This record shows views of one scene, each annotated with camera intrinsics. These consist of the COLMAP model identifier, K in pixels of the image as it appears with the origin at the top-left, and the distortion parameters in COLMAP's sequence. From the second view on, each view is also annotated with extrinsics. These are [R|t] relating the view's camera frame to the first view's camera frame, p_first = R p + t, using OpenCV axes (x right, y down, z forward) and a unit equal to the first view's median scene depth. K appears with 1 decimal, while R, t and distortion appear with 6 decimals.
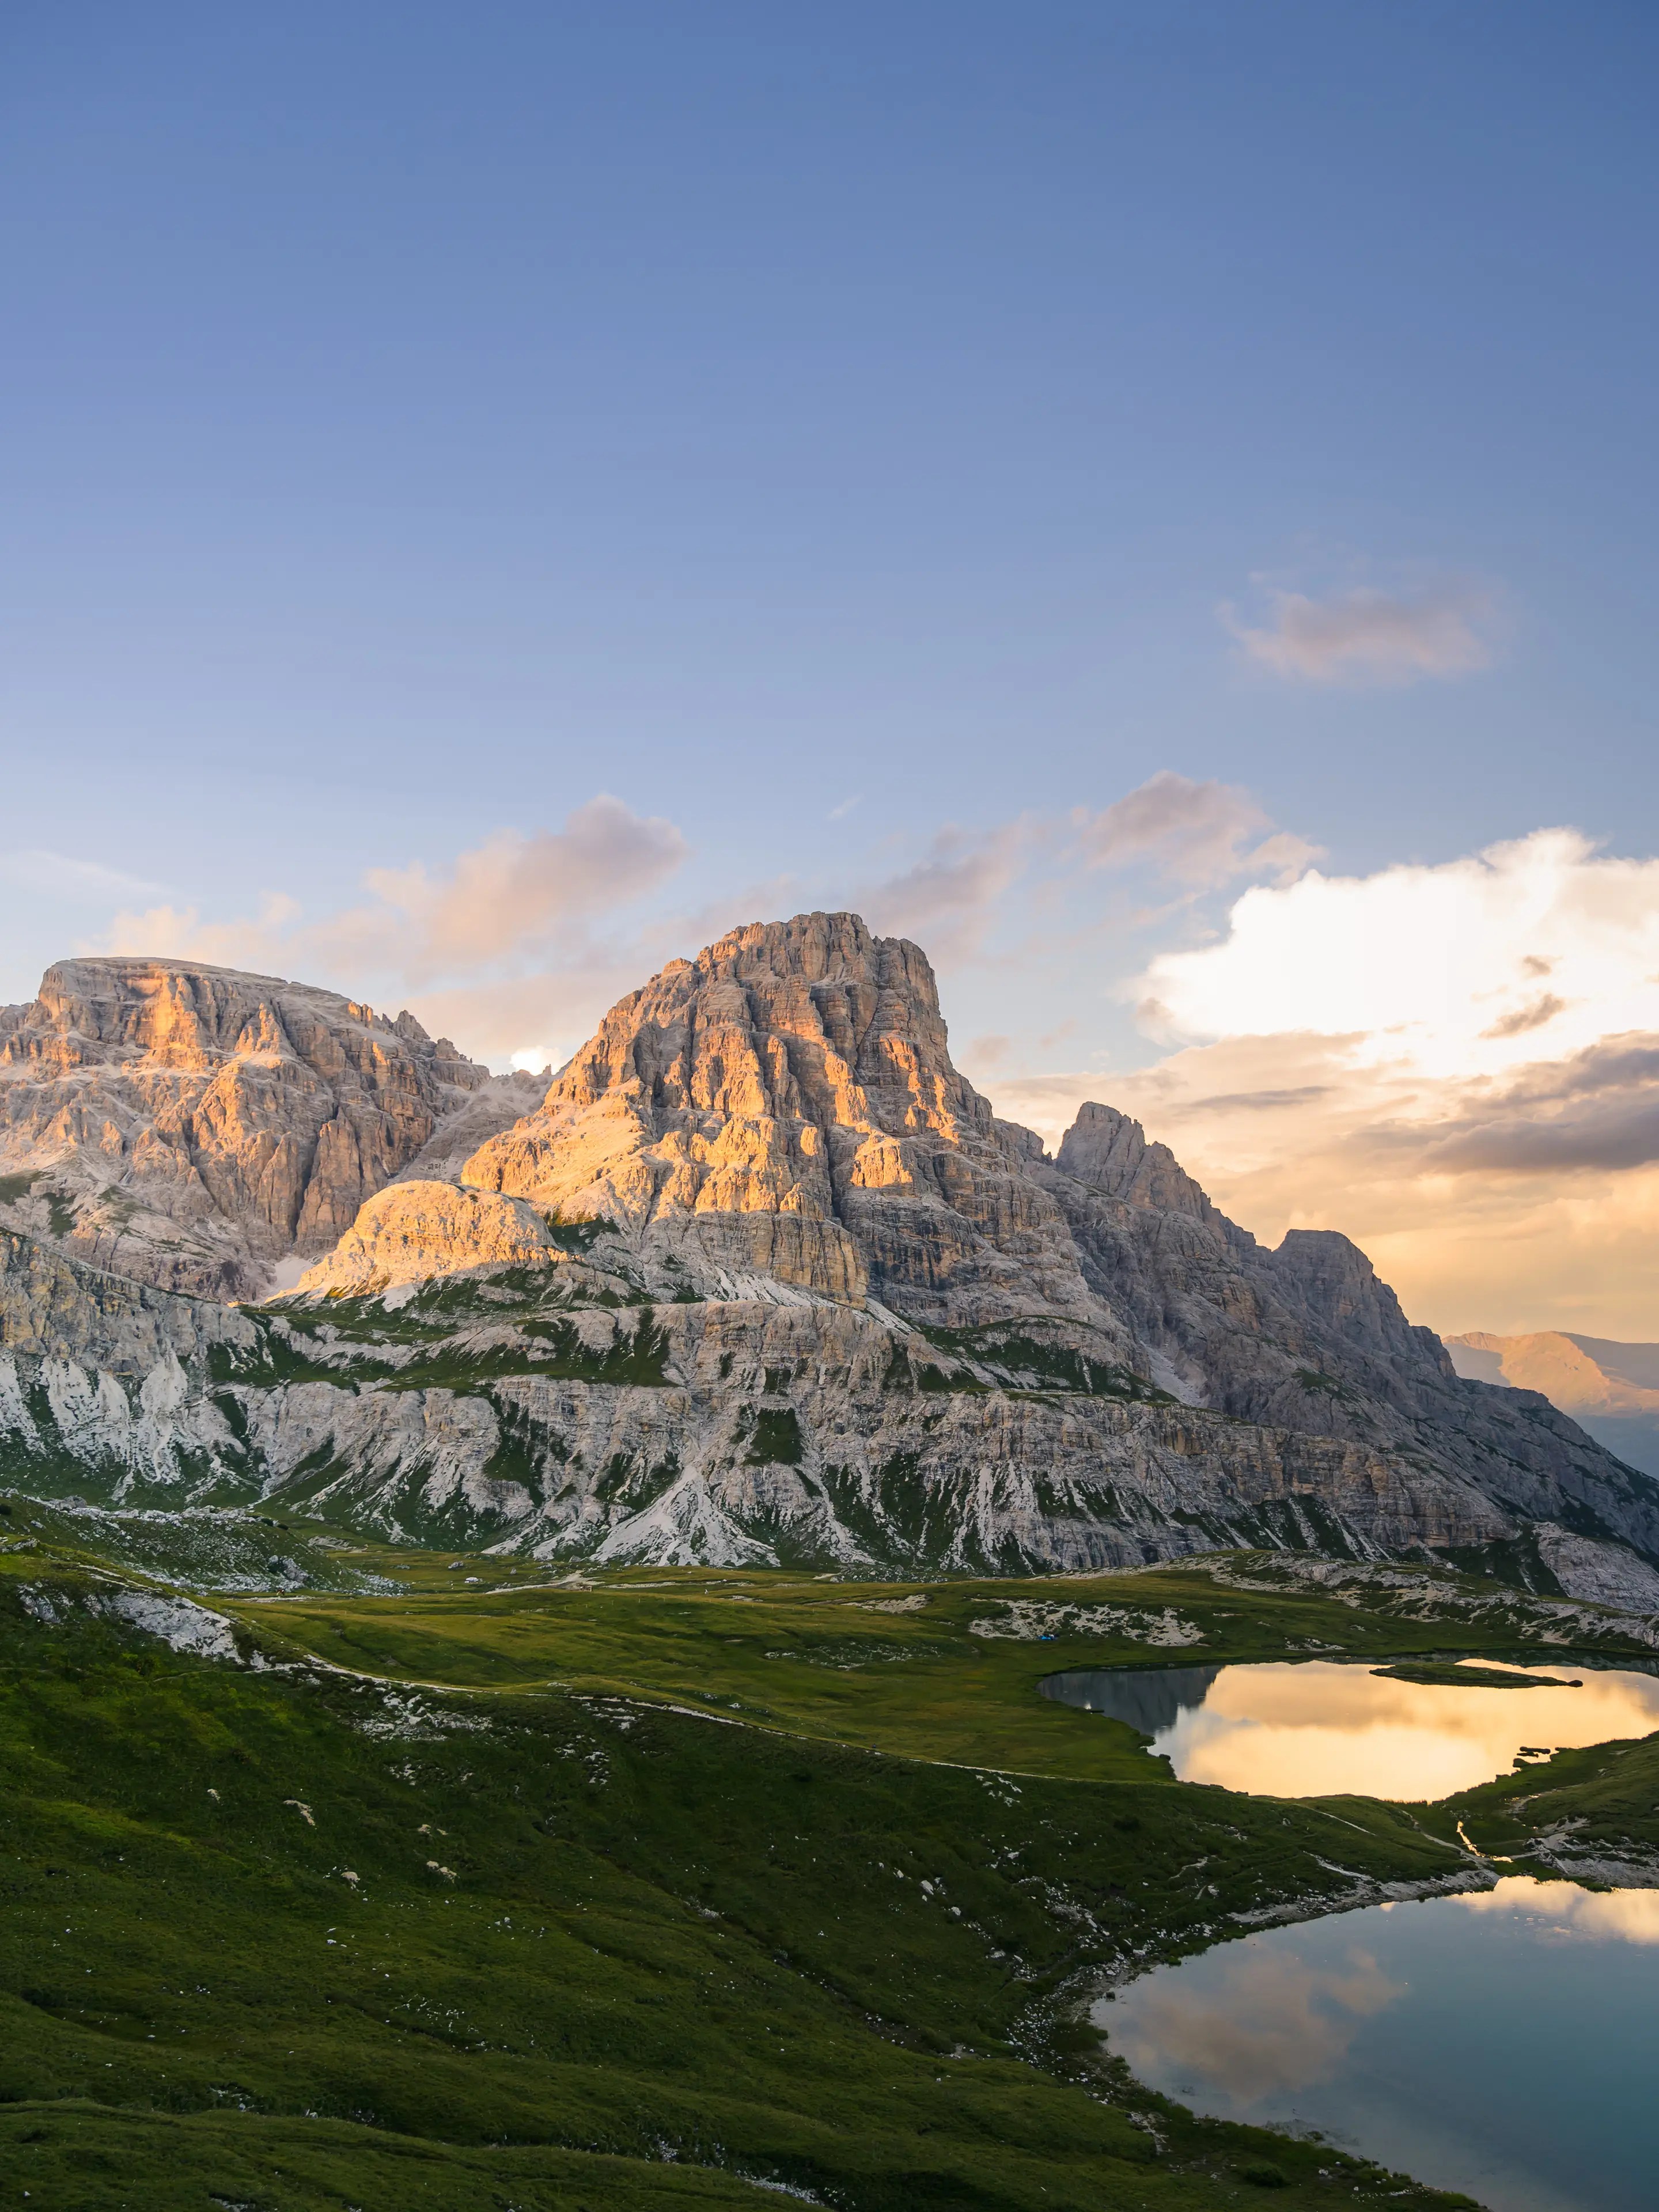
lens RADIAL K [[1580.0, 0, 829.7], [0, 1580.0, 1164.1], [0, 0, 1]] dist [0.020193, -0.002053]
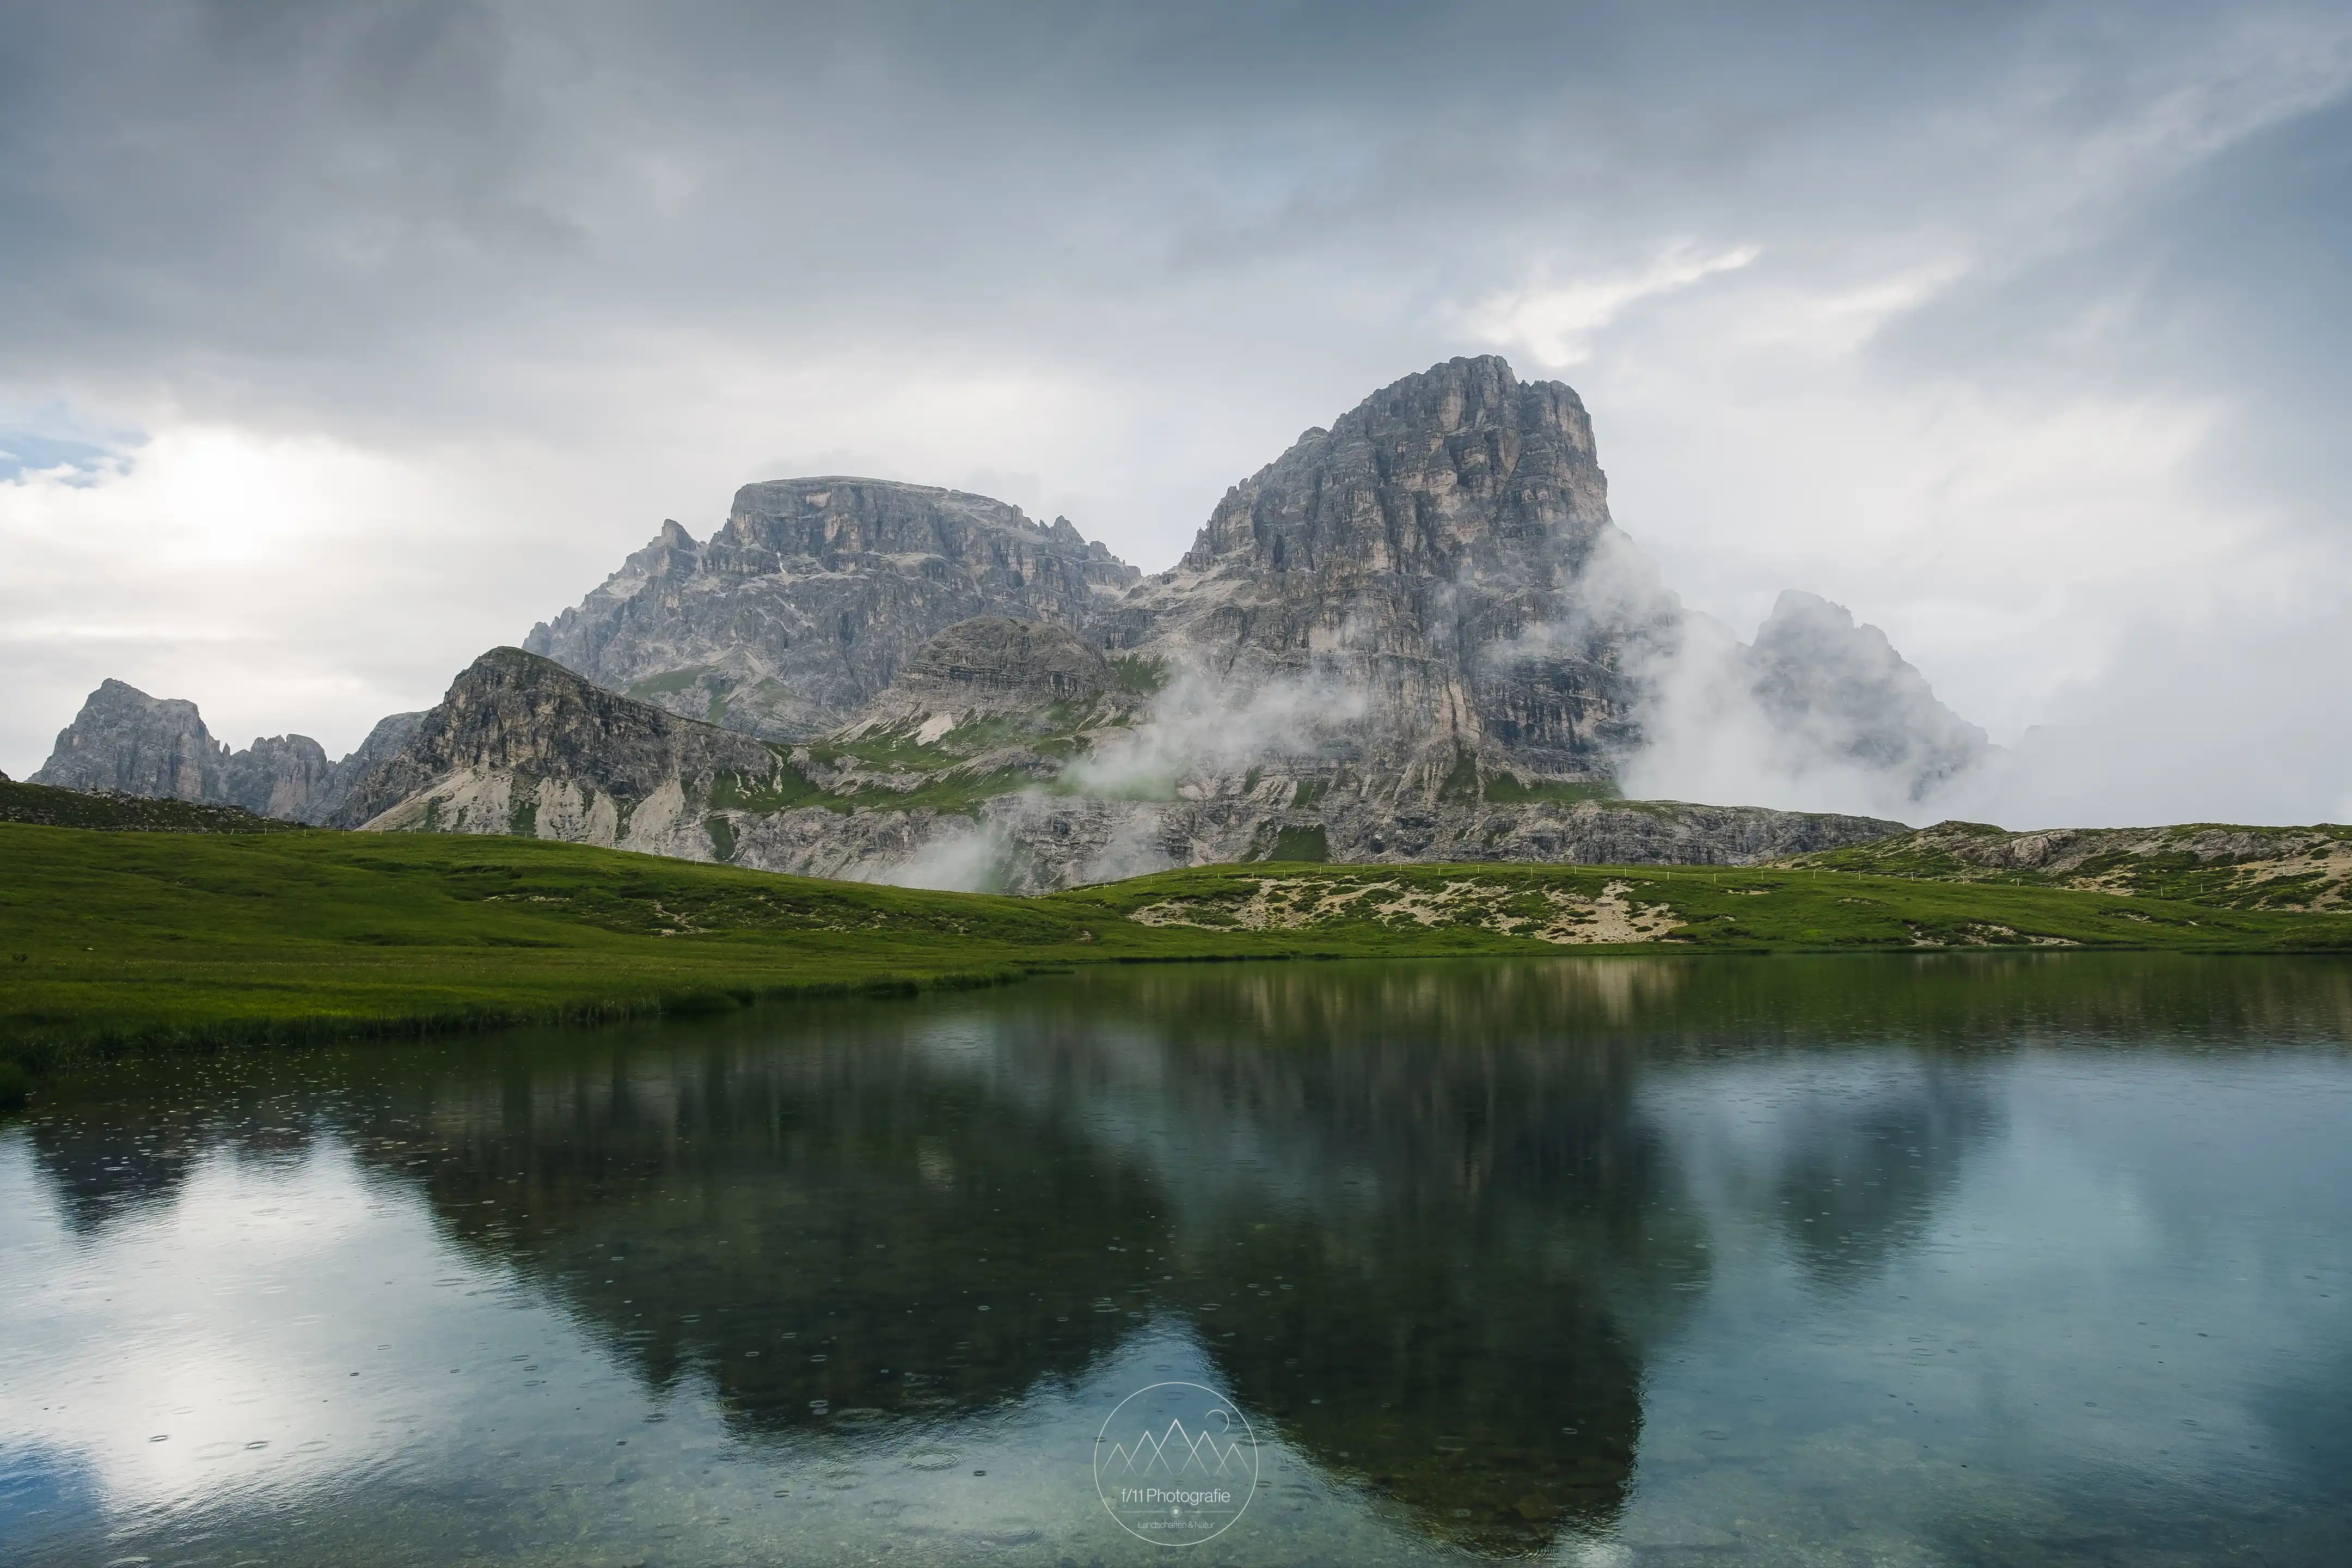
lens RADIAL K [[1478.1, 0, 1176.0], [0, 1478.1, 784.0], [0, 0, 1]] dist [-0.002459, 0.000695]
pose [[0.969962, -0.005419, -0.243198, 0.059295], [0.015416, 0.999112, 0.039221, 0.071786], [0.242769, -0.041792, 0.969183, 0.180600]]
